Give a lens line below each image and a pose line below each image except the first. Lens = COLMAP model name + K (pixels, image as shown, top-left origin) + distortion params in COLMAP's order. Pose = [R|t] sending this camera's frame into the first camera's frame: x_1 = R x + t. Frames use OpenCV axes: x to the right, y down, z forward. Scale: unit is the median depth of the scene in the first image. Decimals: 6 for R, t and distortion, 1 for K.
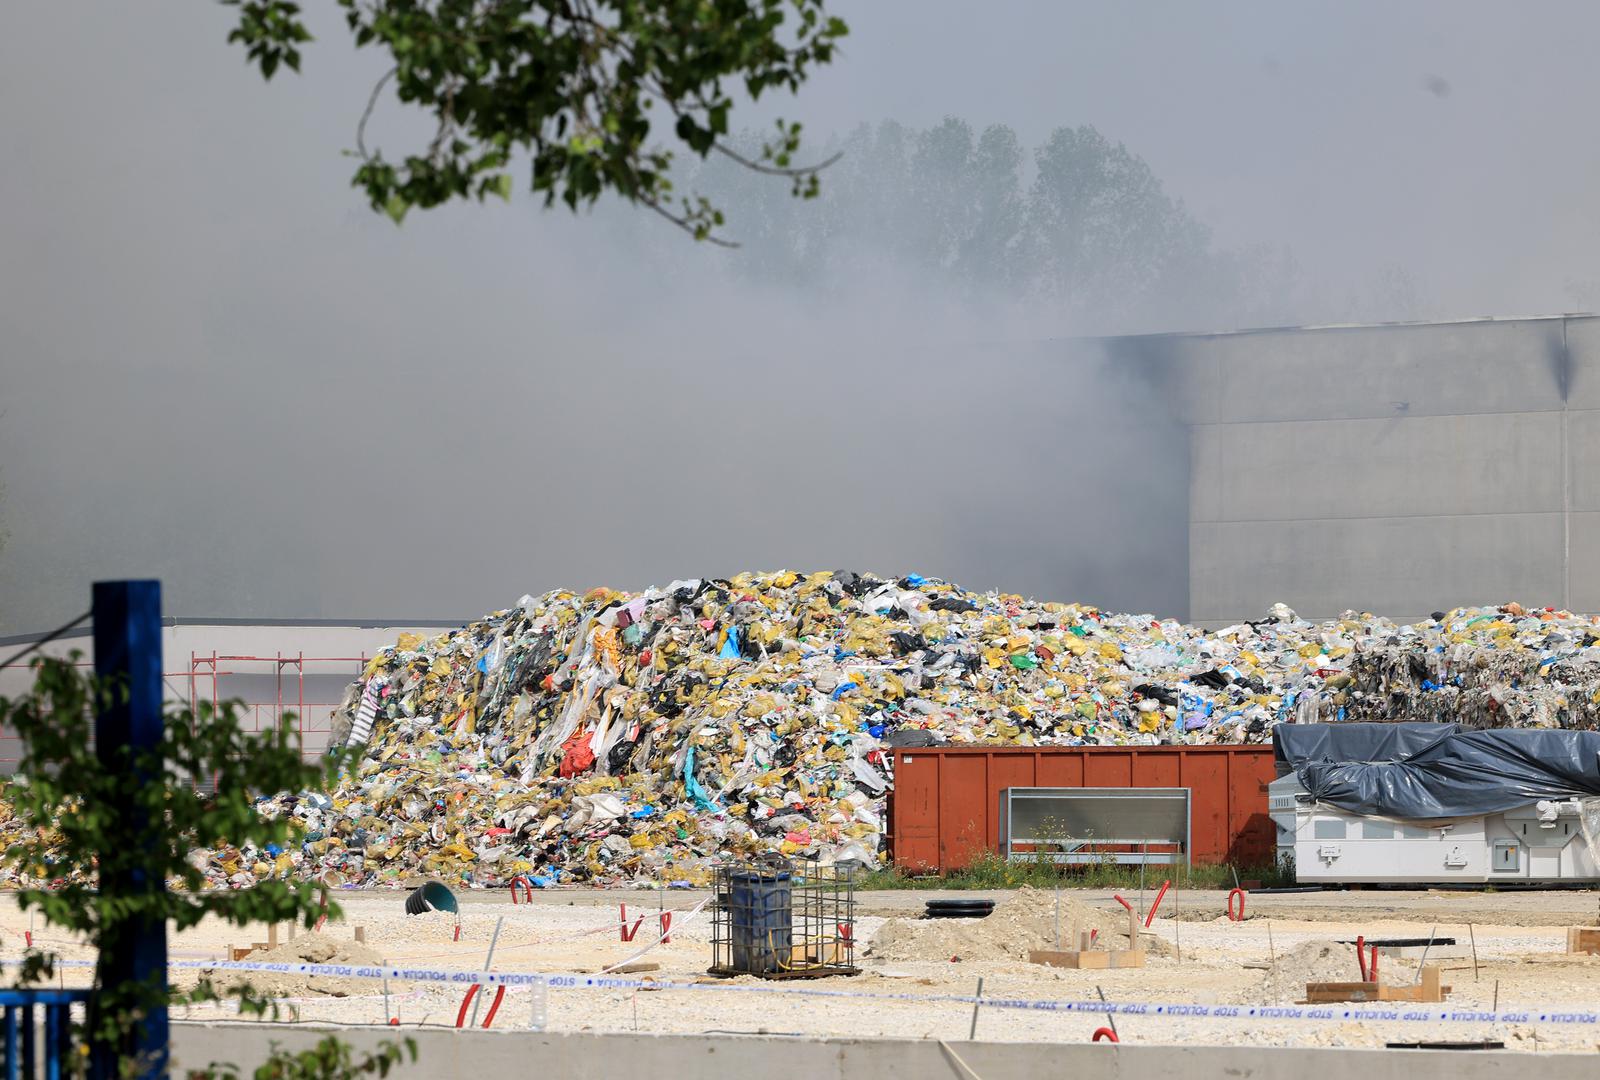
lens RADIAL K [[9064.5, 0, 800.0], [0, 9064.5, 540.0], [0, 0, 1]] dist [0.005386, 3.510122]
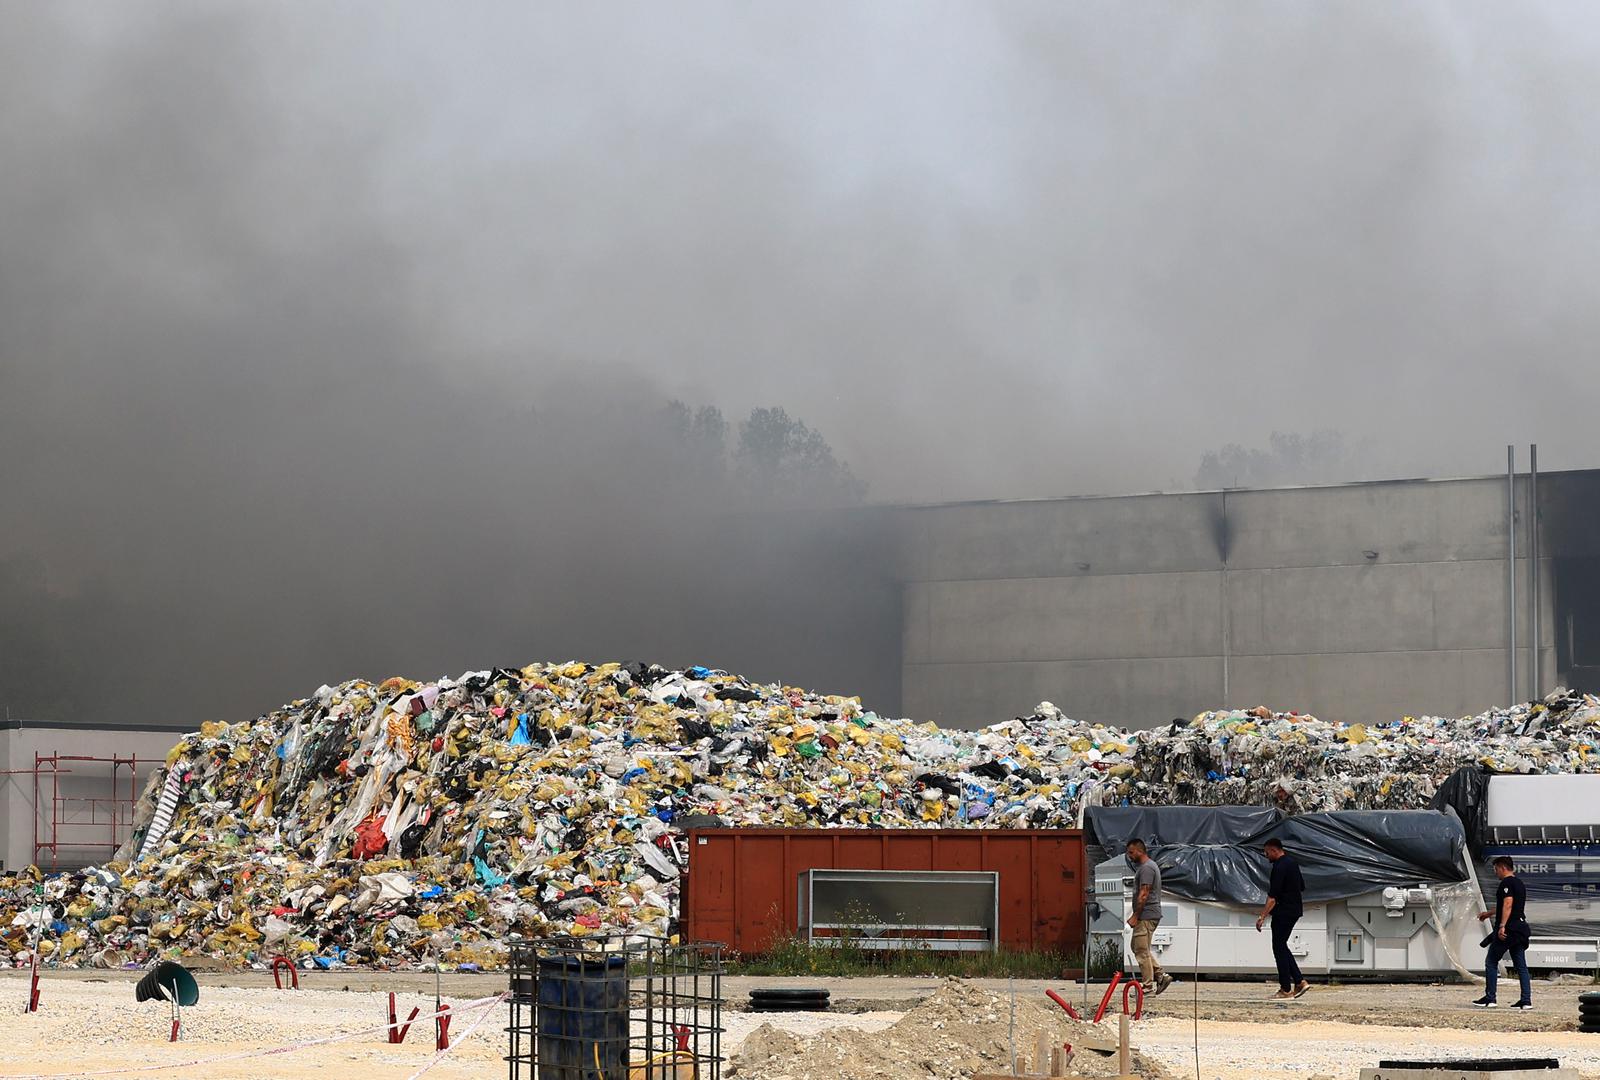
lens RADIAL K [[6026.1, 0, 645.4], [0, 6026.1, 342.3], [0, 0, 1]] dist [0.012115, 0.443151]
pose [[0.999829, 0.011771, 0.014295, -0.003933], [-0.010819, 0.997833, -0.064906, 0.011903], [-0.015028, 0.064740, 0.997789, 0.323210]]
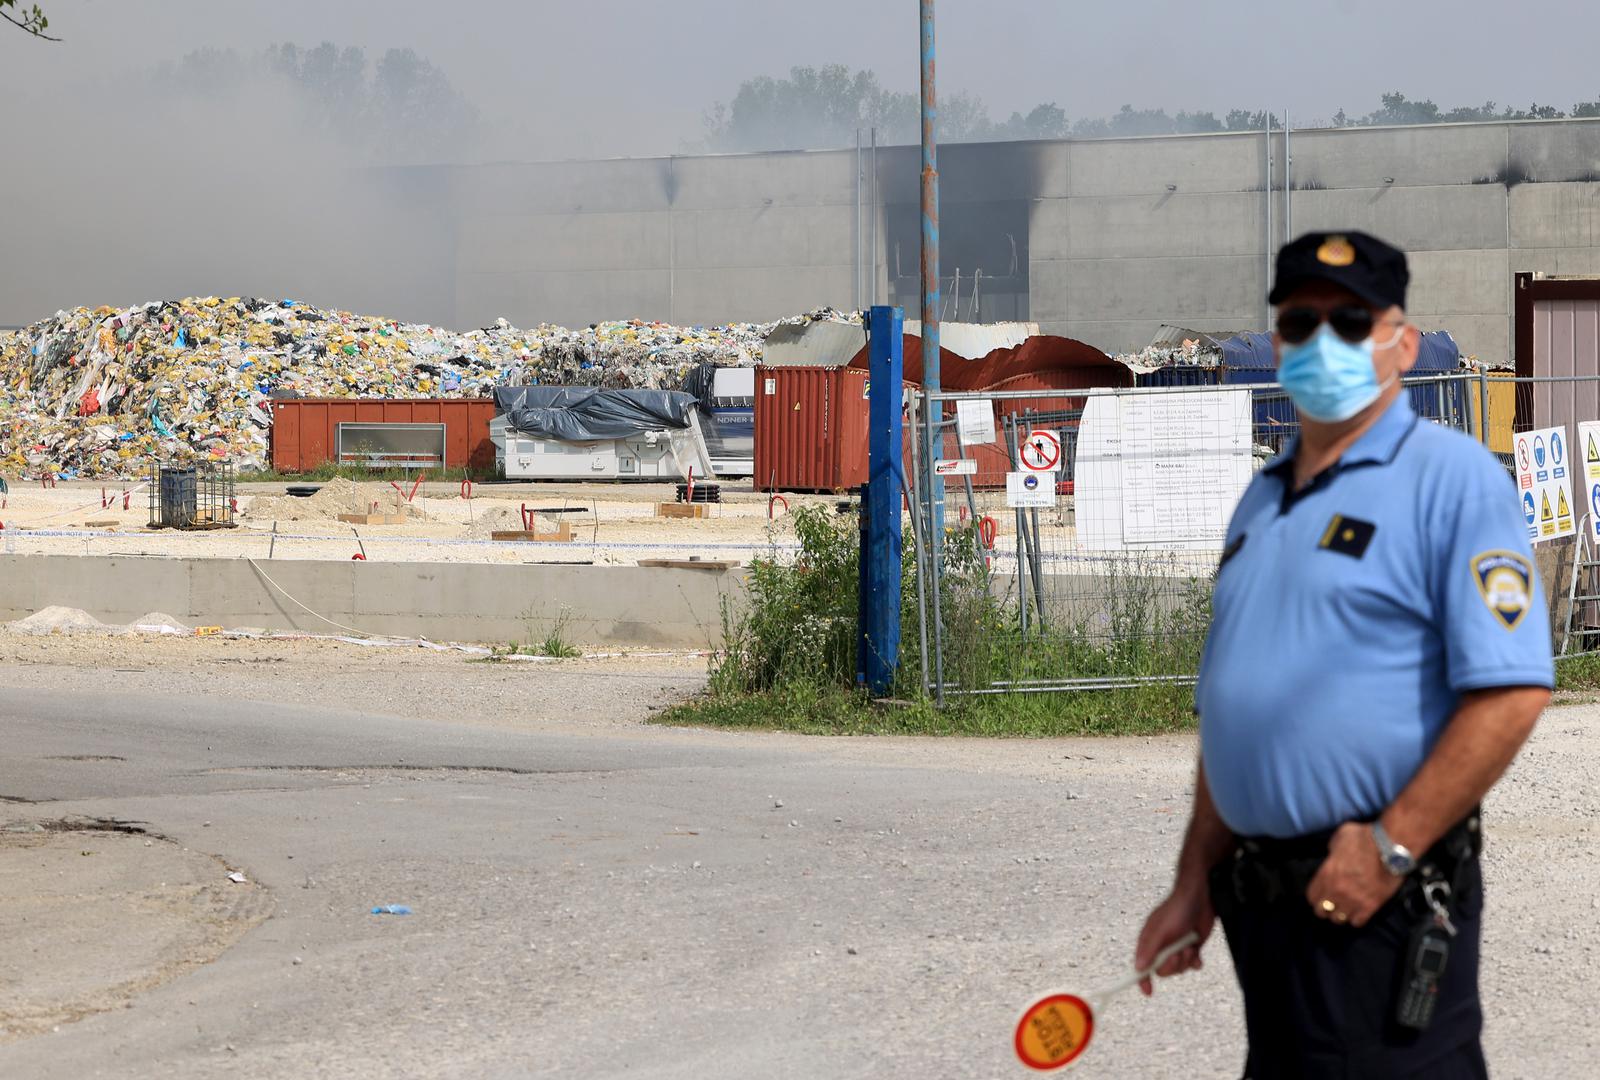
lens RADIAL K [[5171.2, 0, 801.4], [0, 5171.2, 493.9], [0, 0, 1]] dist [-0.014870, 1.028323]
pose [[0.994223, 0.003101, 0.107287, 0.004449], [-0.007329, 0.999211, 0.039034, 0.001701], [-0.107081, -0.039595, 0.993462, 0.014244]]
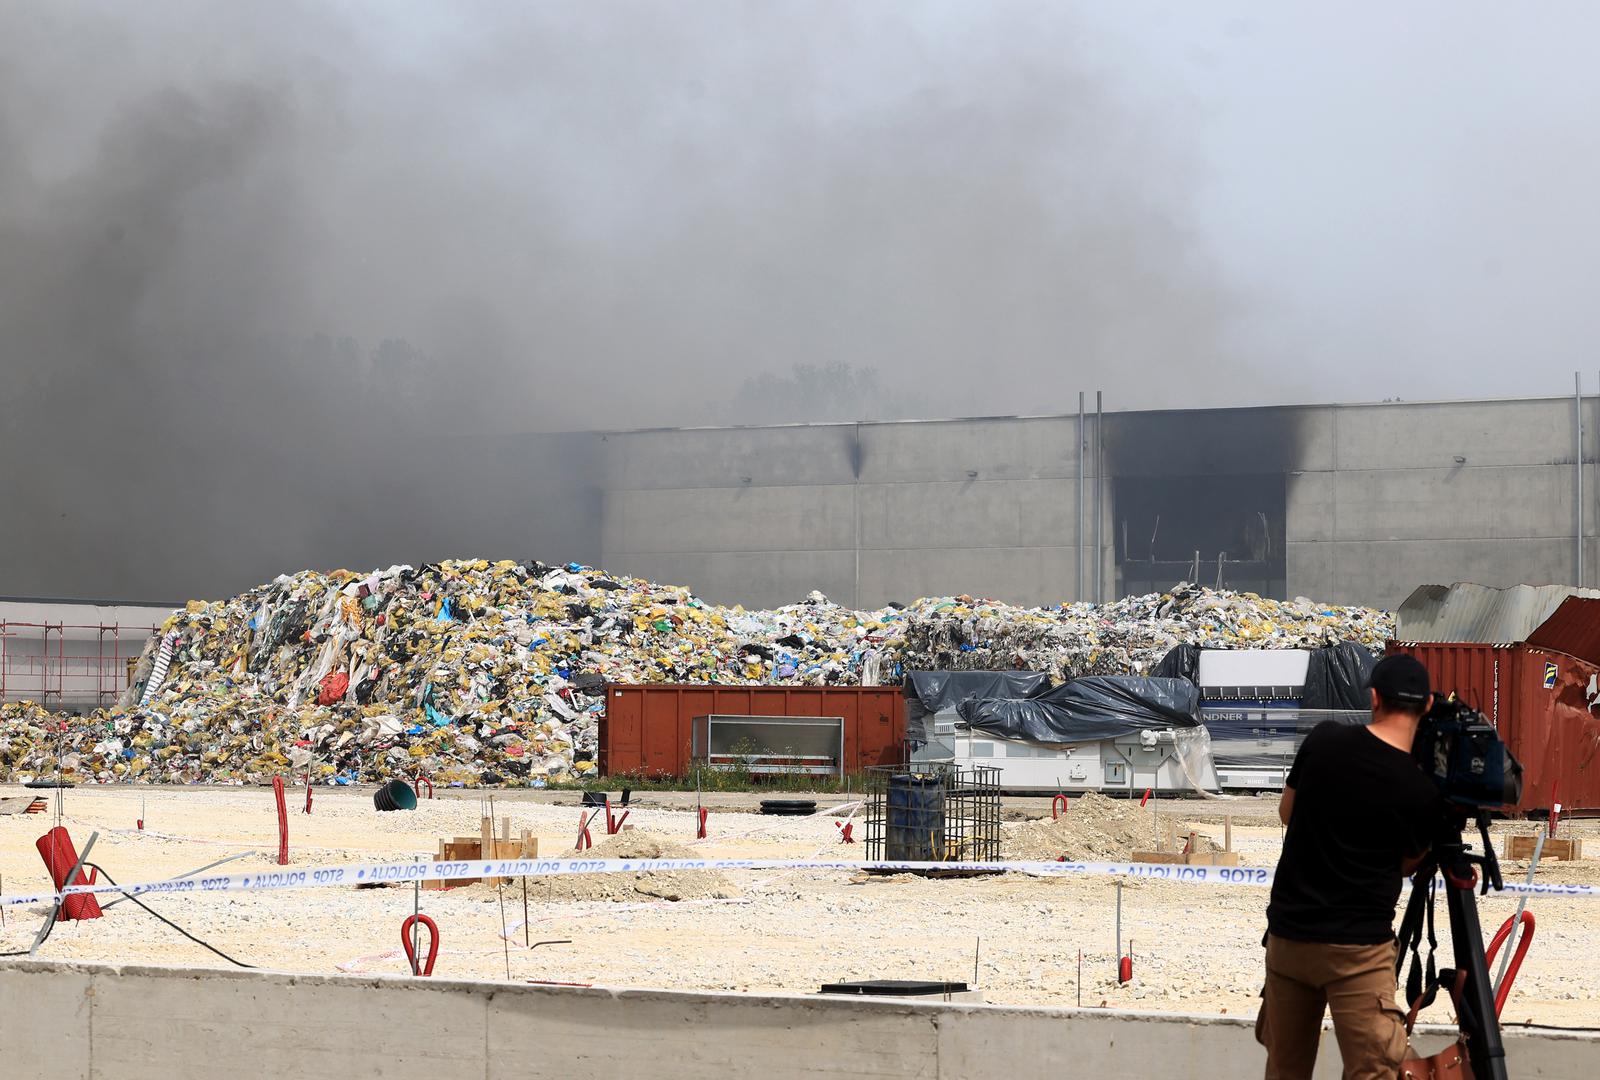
lens RADIAL K [[4954.0, 0, 663.1], [0, 4954.0, 541.0], [0, 0, 1]] dist [0.066053, -0.955828]
pose [[0.994261, 0.019210, 0.105238, -0.055074], [-0.017970, 0.999758, -0.012711, 0.010063], [-0.105457, 0.010747, 0.994366, 0.250635]]
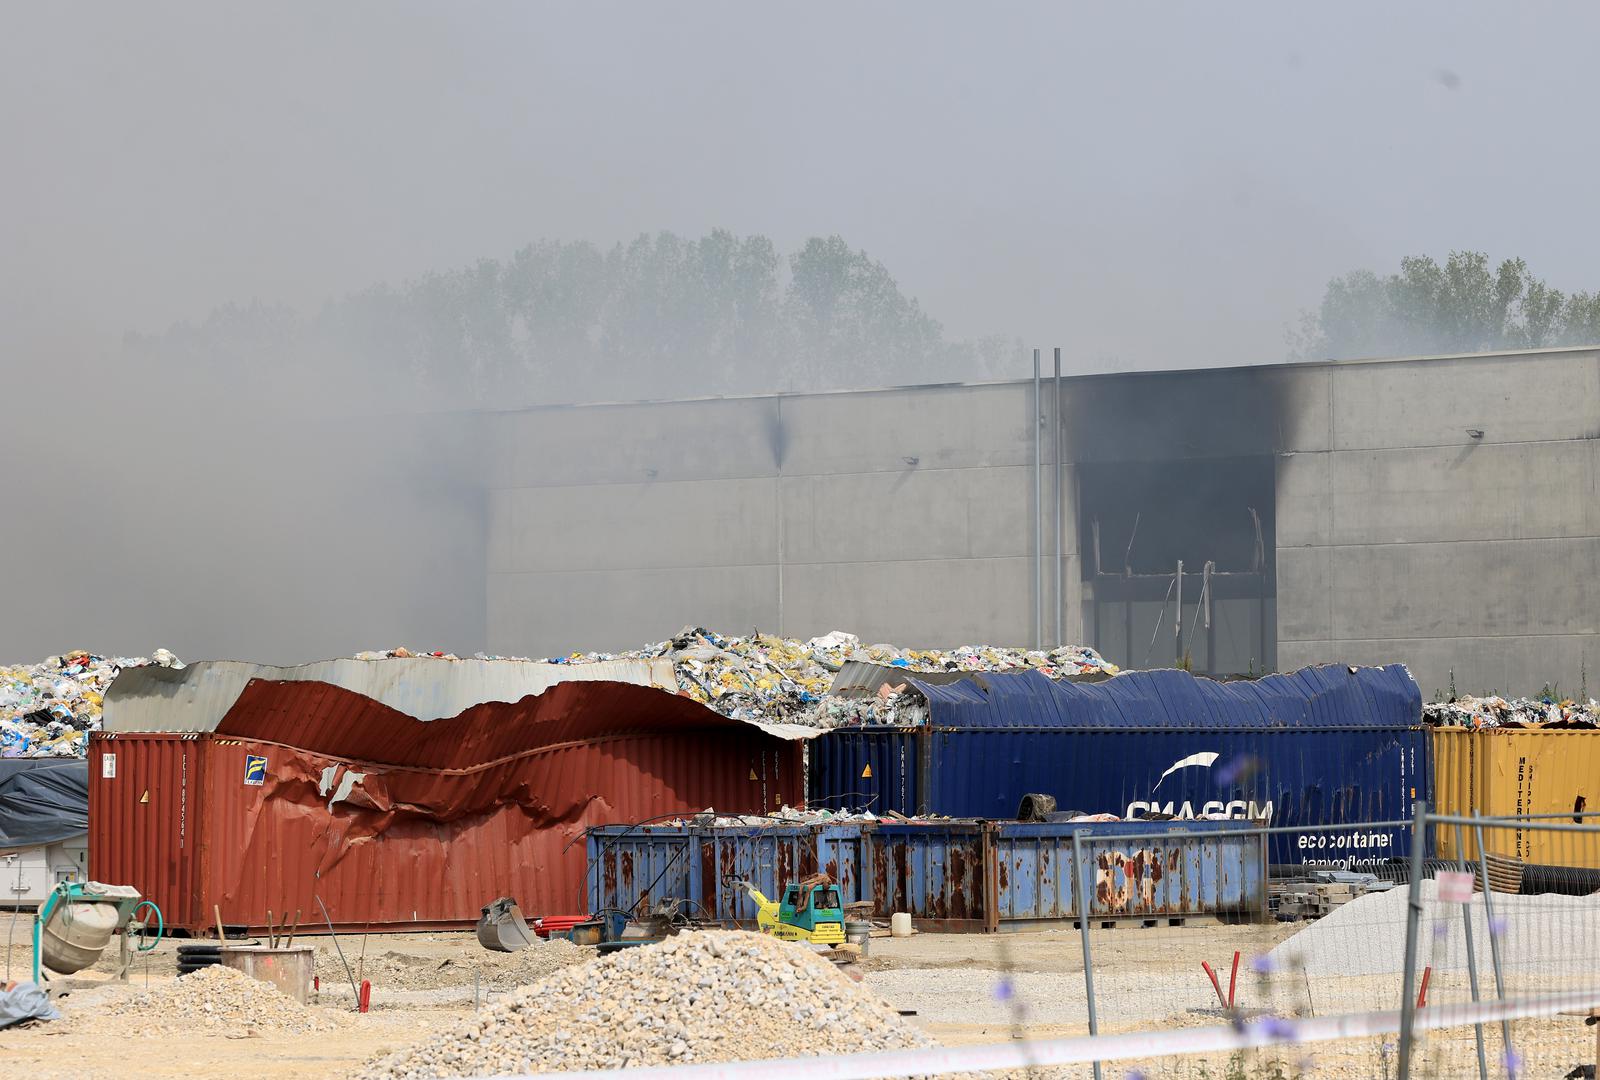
lens RADIAL K [[7442.4, 0, 800.0], [0, 7442.4, 540.0], [0, 0, 1]] dist [0.035306, -1.286640]
pose [[0.999766, -0.000919, -0.021599, 0.161179], [0.000799, 0.999984, -0.005559, -0.001394], [0.021603, 0.005541, 0.999751, 0.082542]]
